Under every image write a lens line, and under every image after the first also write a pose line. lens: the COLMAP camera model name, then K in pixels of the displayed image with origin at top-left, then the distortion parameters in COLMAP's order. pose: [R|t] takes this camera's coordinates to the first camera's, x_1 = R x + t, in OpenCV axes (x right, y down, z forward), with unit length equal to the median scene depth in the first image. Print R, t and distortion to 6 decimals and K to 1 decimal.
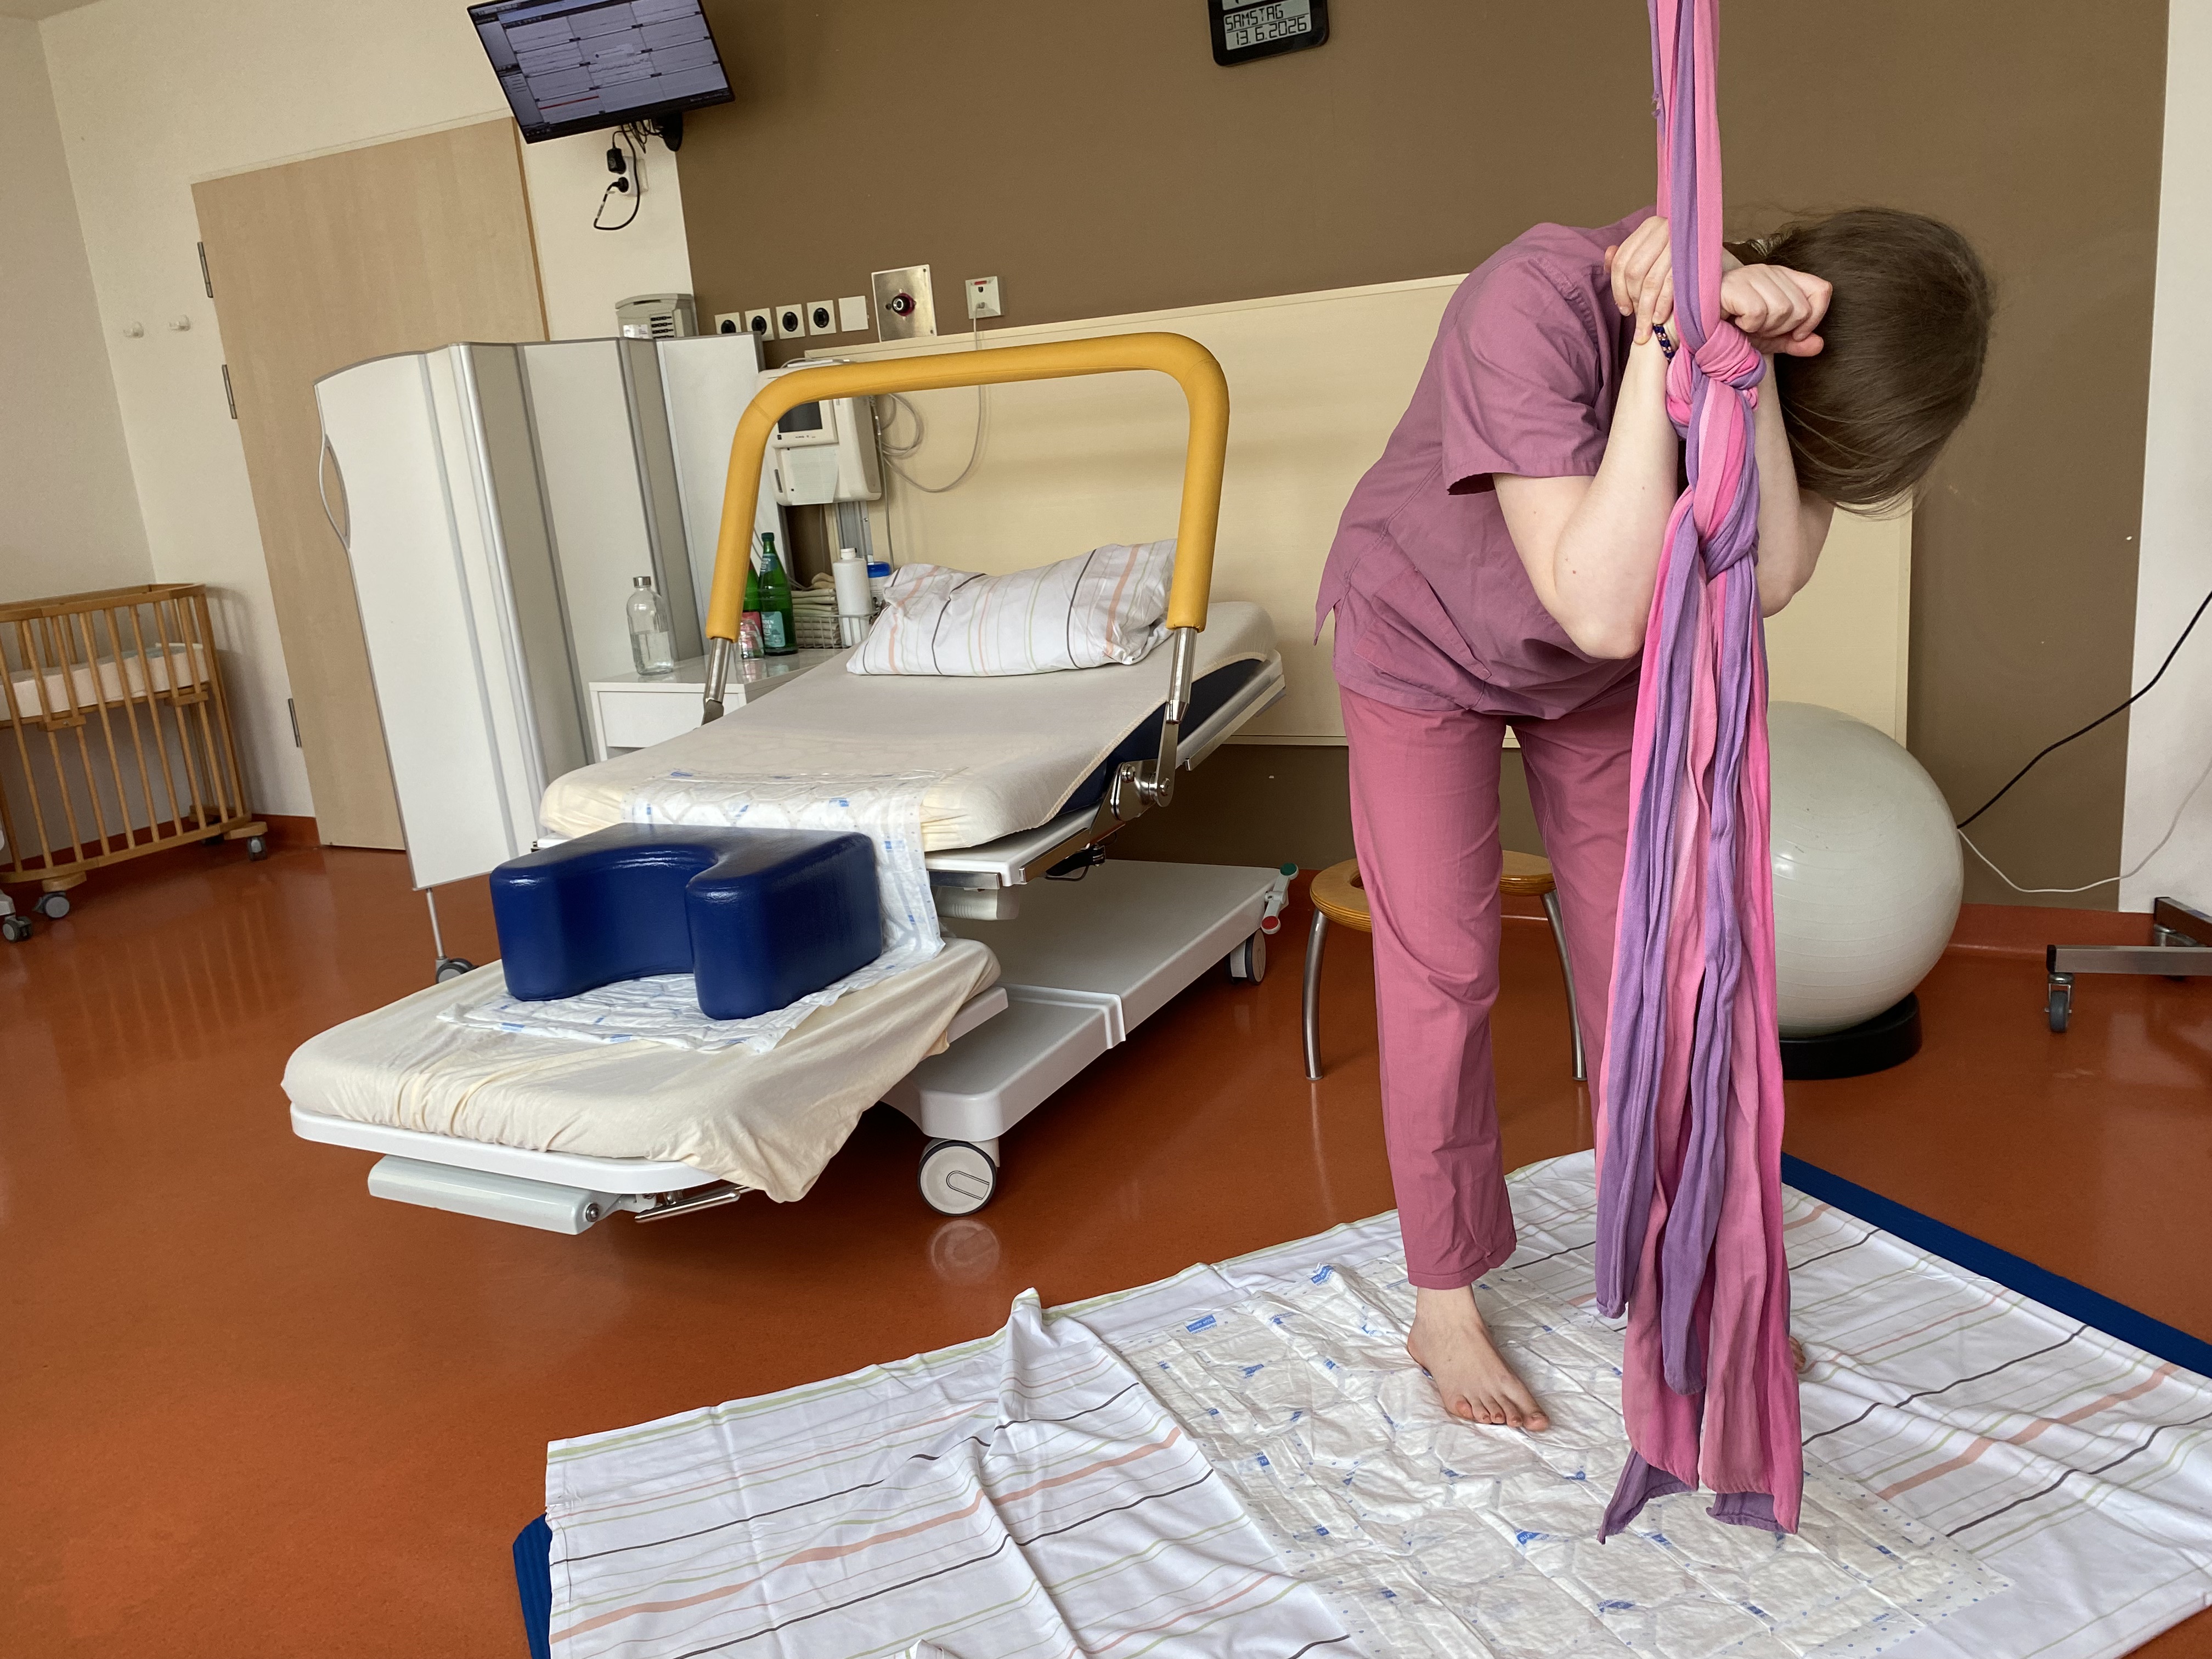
lens RADIAL K [[1663.6, 0, 1098.4], [0, 1663.6, 809.8], [0, 0, 1]] dist [0.035837, -0.050204]
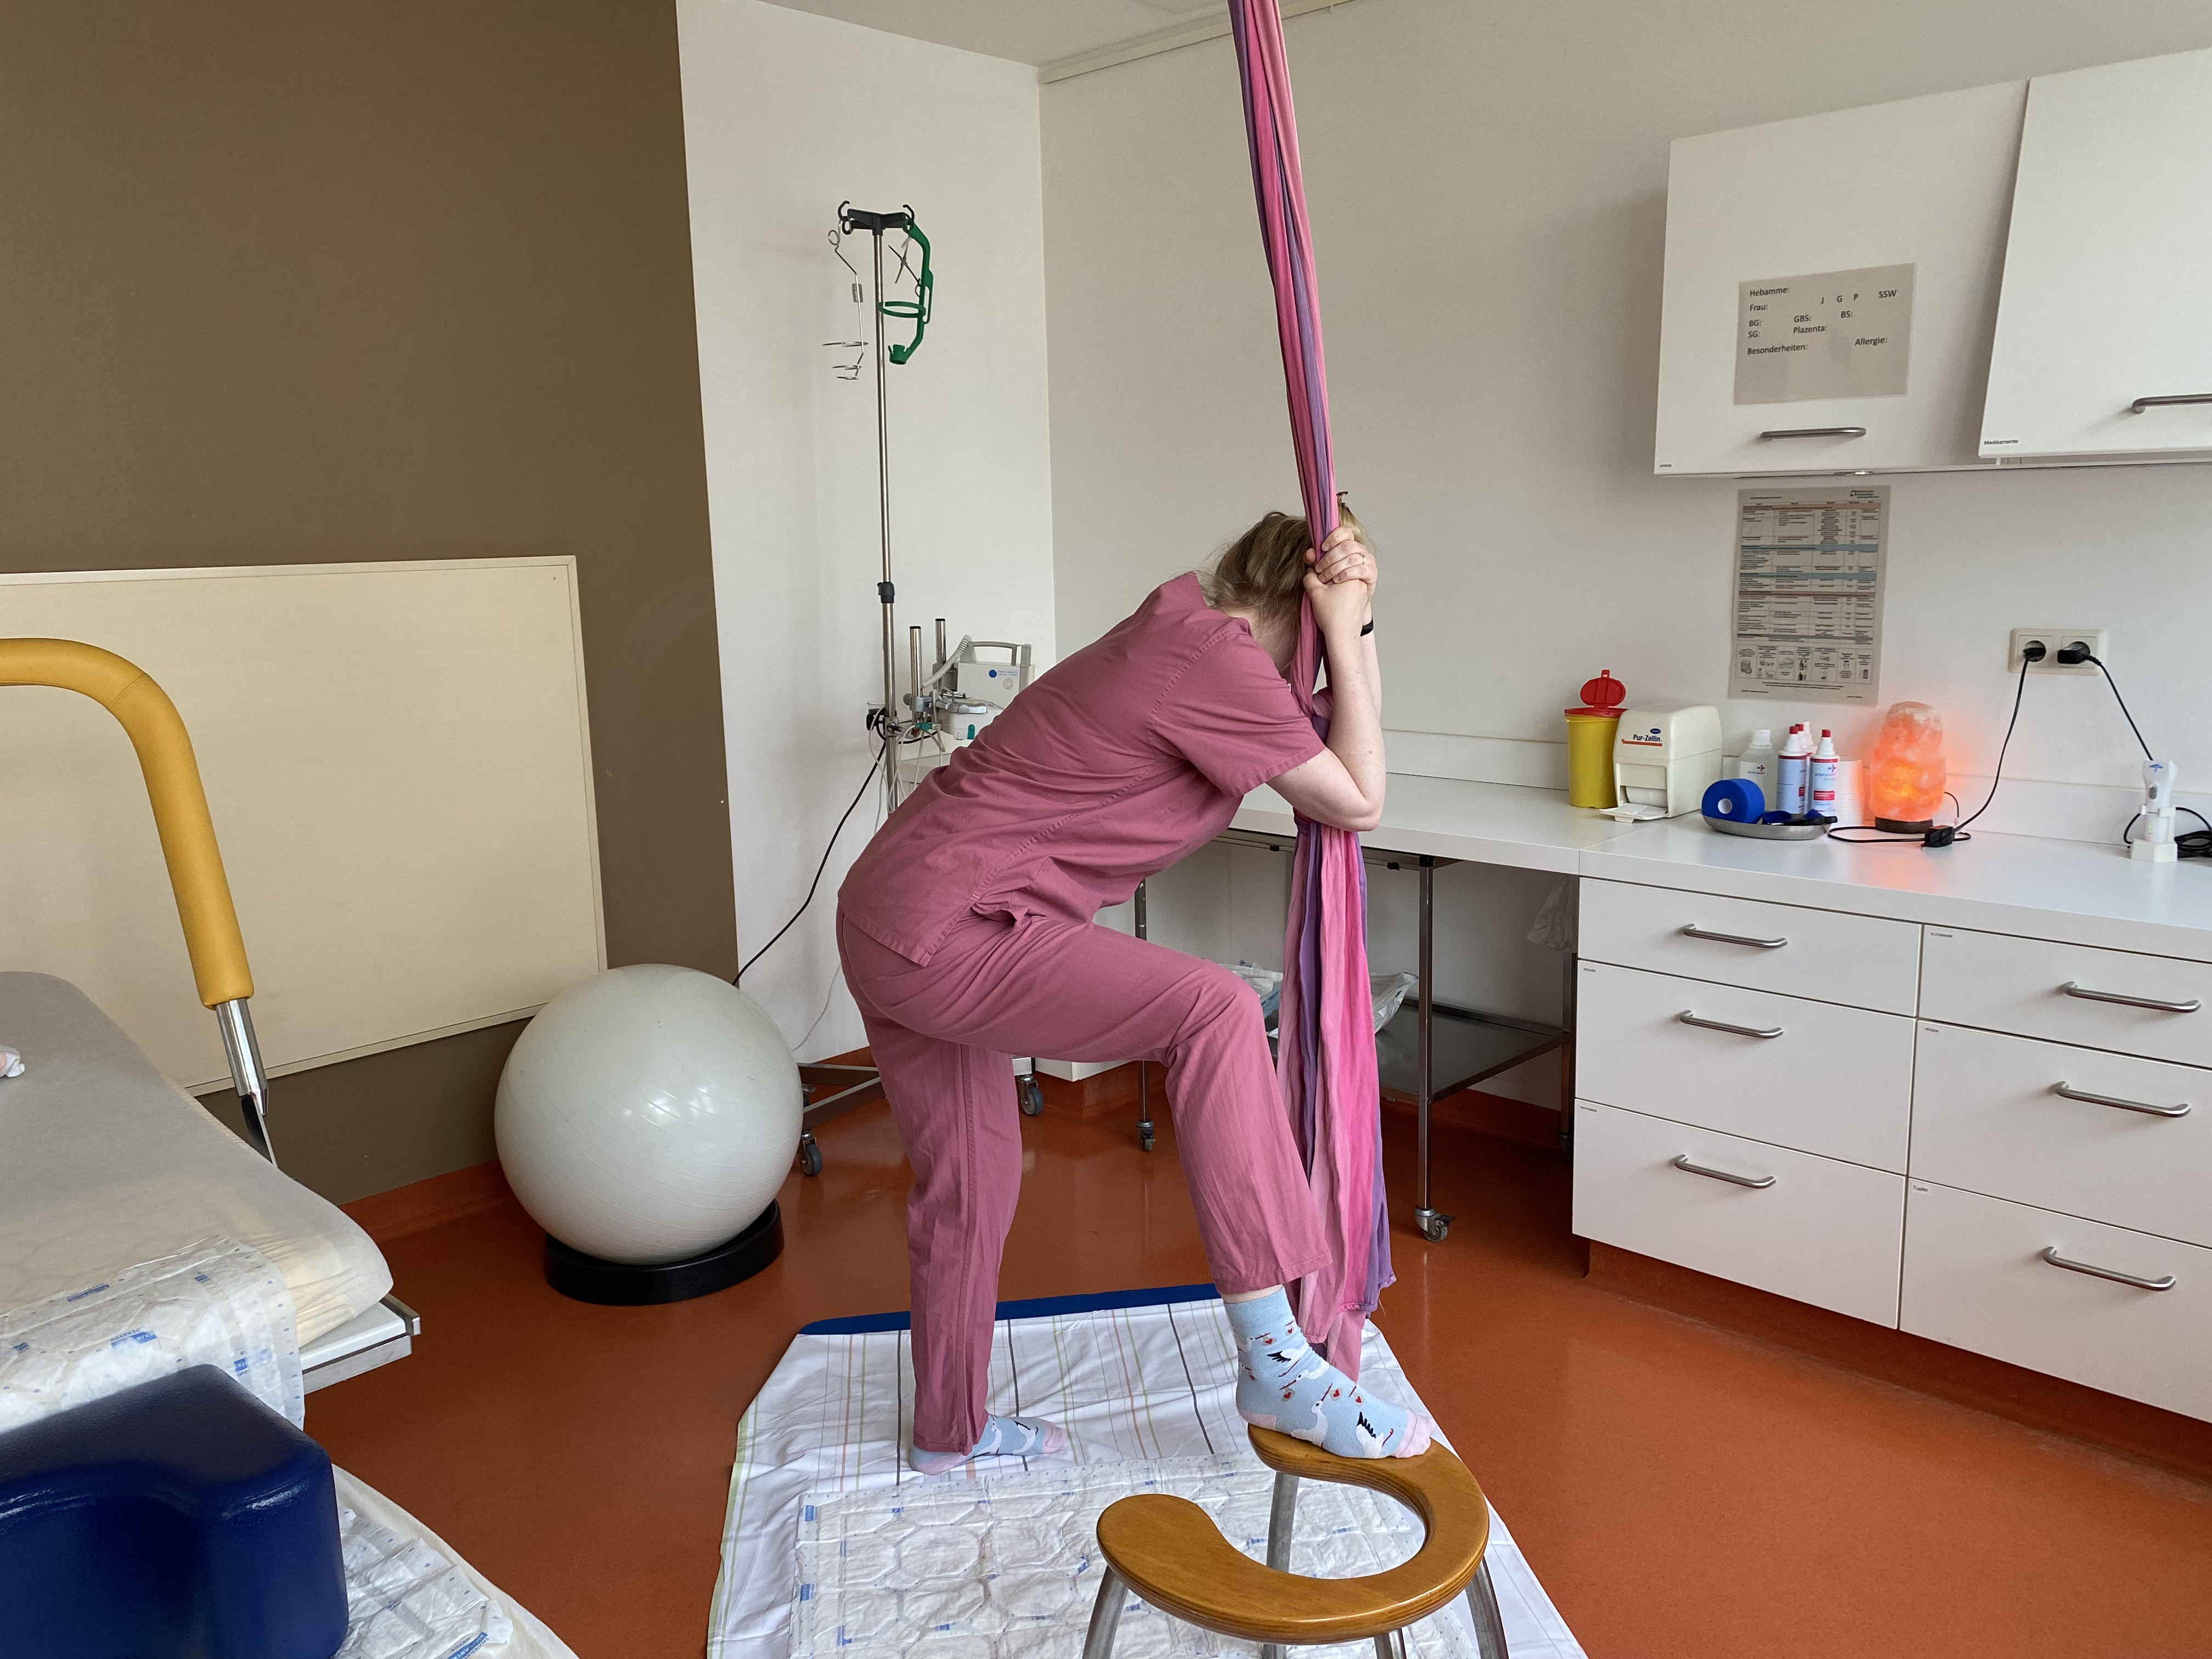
lens RADIAL K [[1663.6, 0, 1112.7], [0, 1663.6, 821.5], [0, 0, 1]] dist [0.035837, -0.050204]
pose [[0.291680, -0.090992, 0.952178, -0.413935], [0.219237, 0.975324, 0.026045, -0.086550], [-0.931052, 0.201156, 0.304431, 0.241103]]
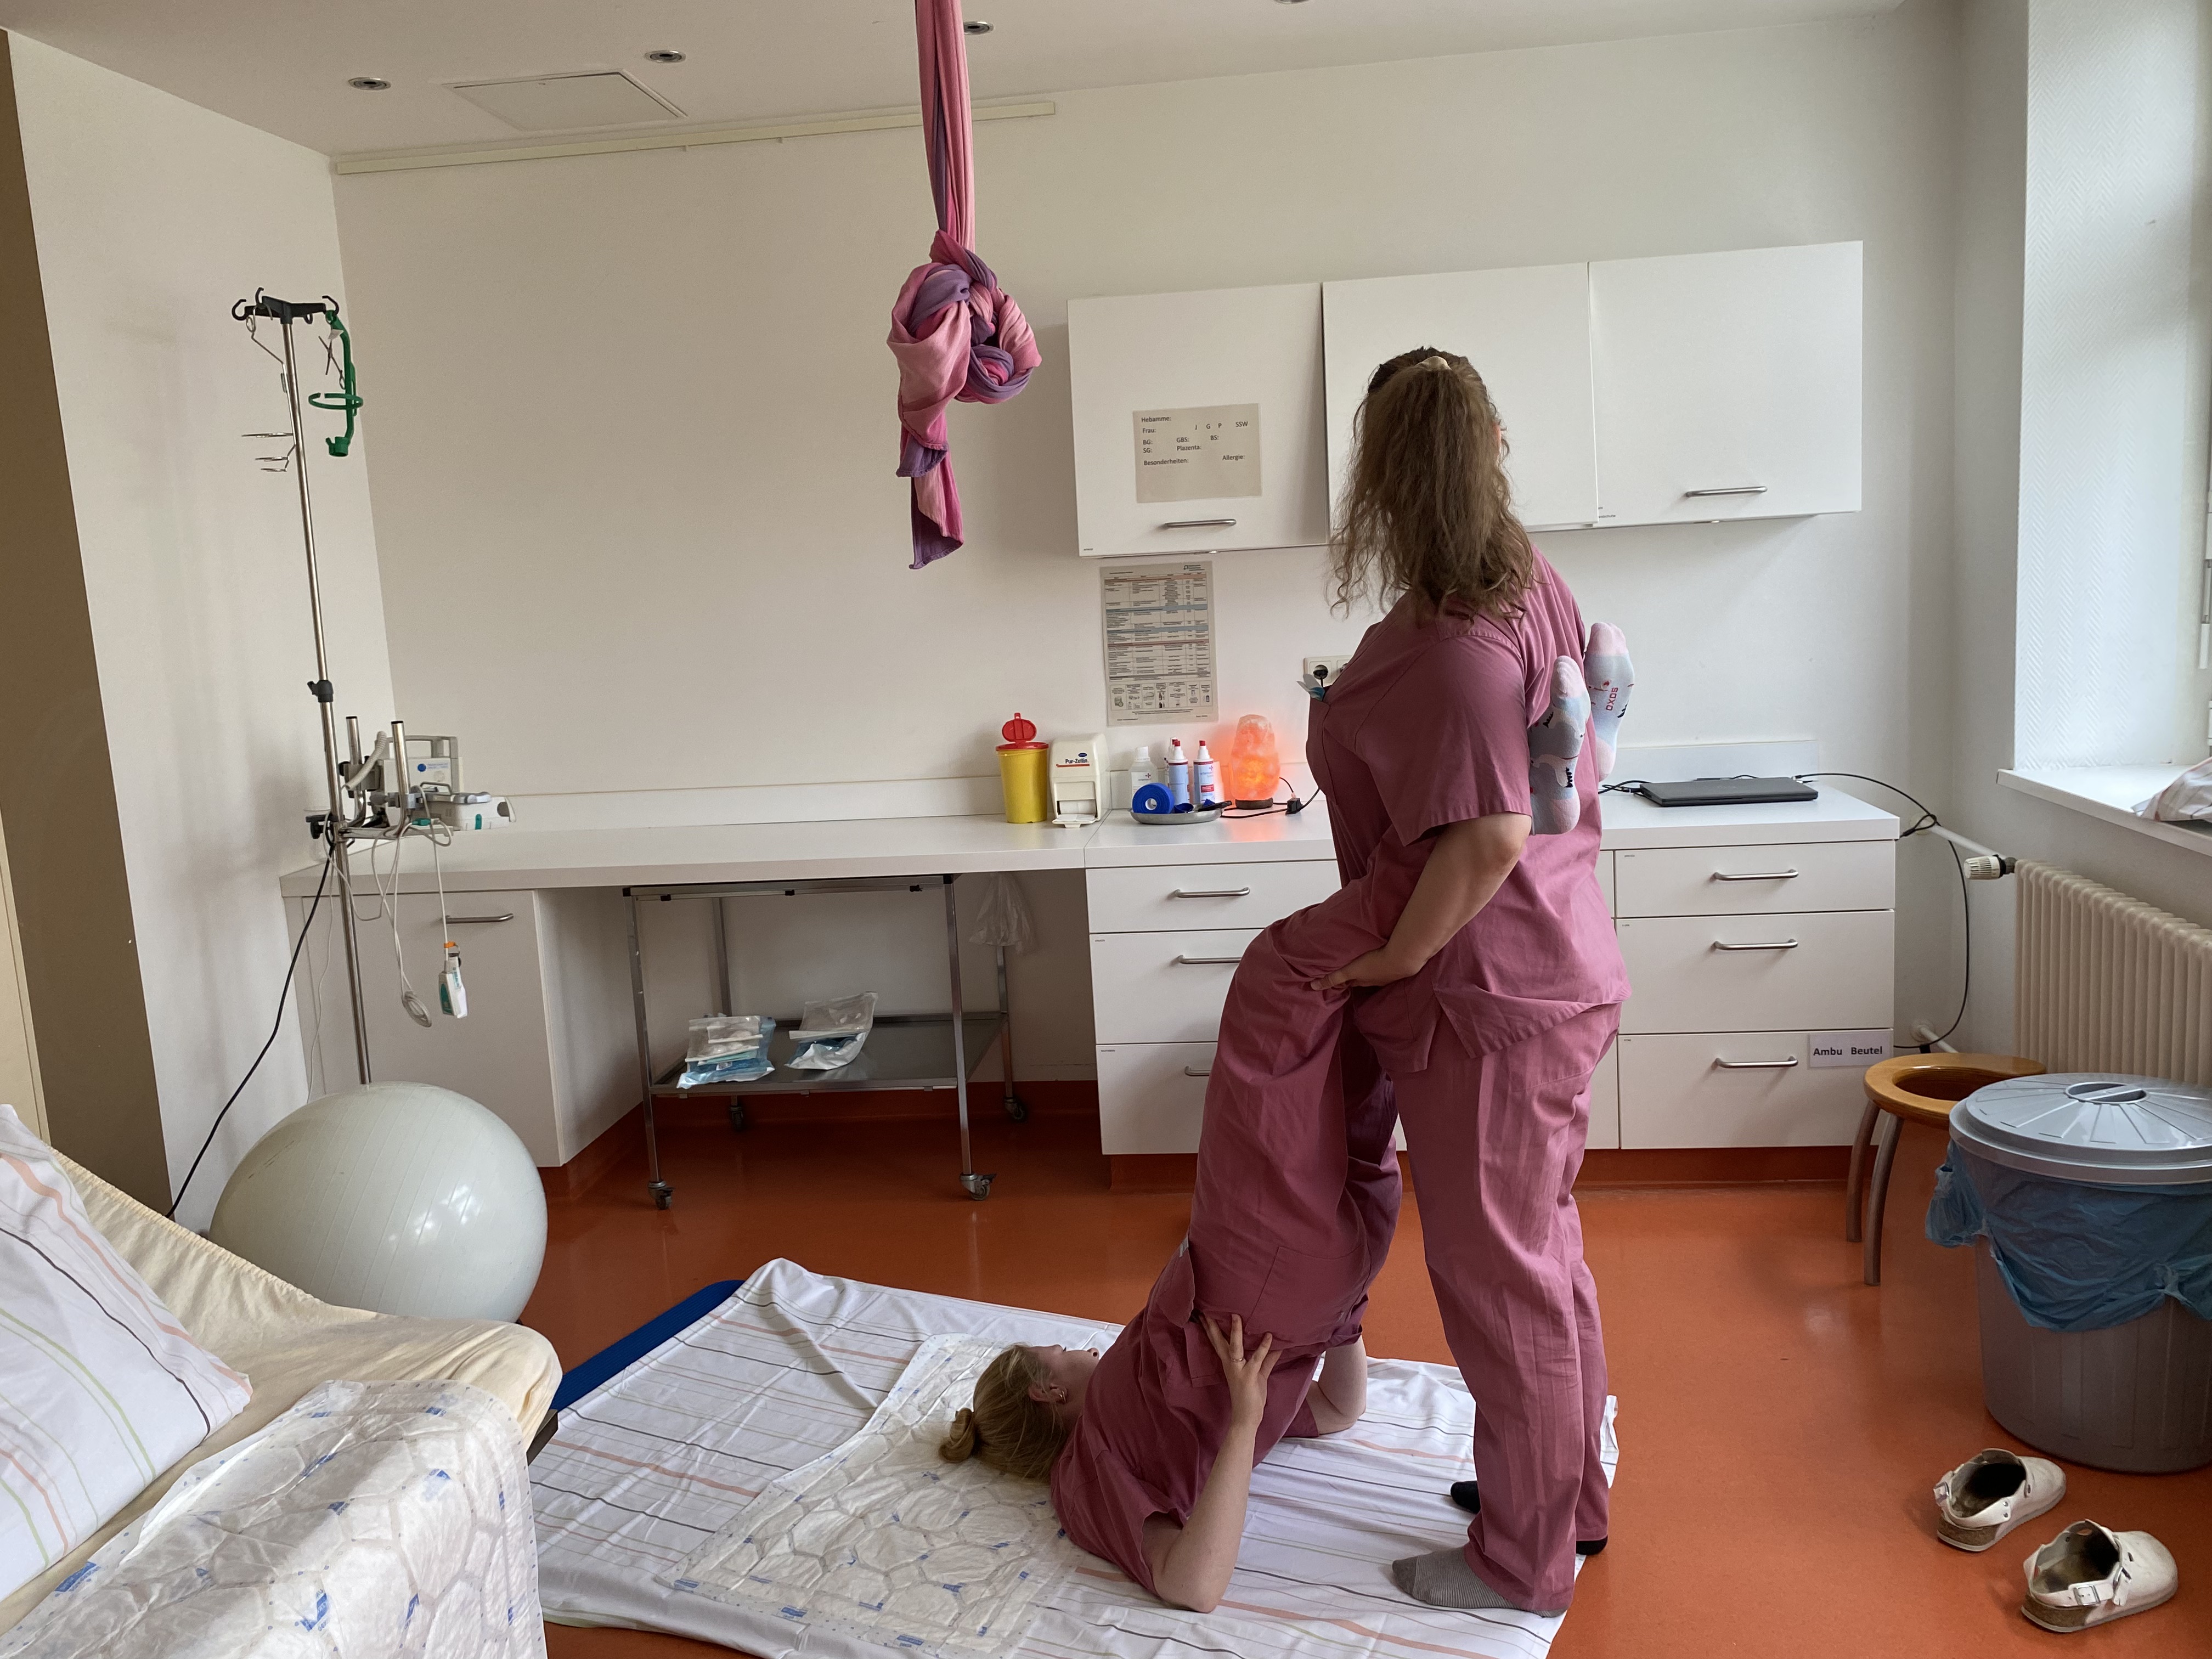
lens RADIAL K [[1663.6, 0, 1113.1], [0, 1663.6, 818.2], [0, 0, 1]] dist [0.035837, -0.050204]
pose [[-0.343413, -0.035221, 0.938524, -0.536041], [0.299822, 0.942897, 0.145092, -0.157946], [-0.890042, 0.331217, -0.313243, 0.555448]]
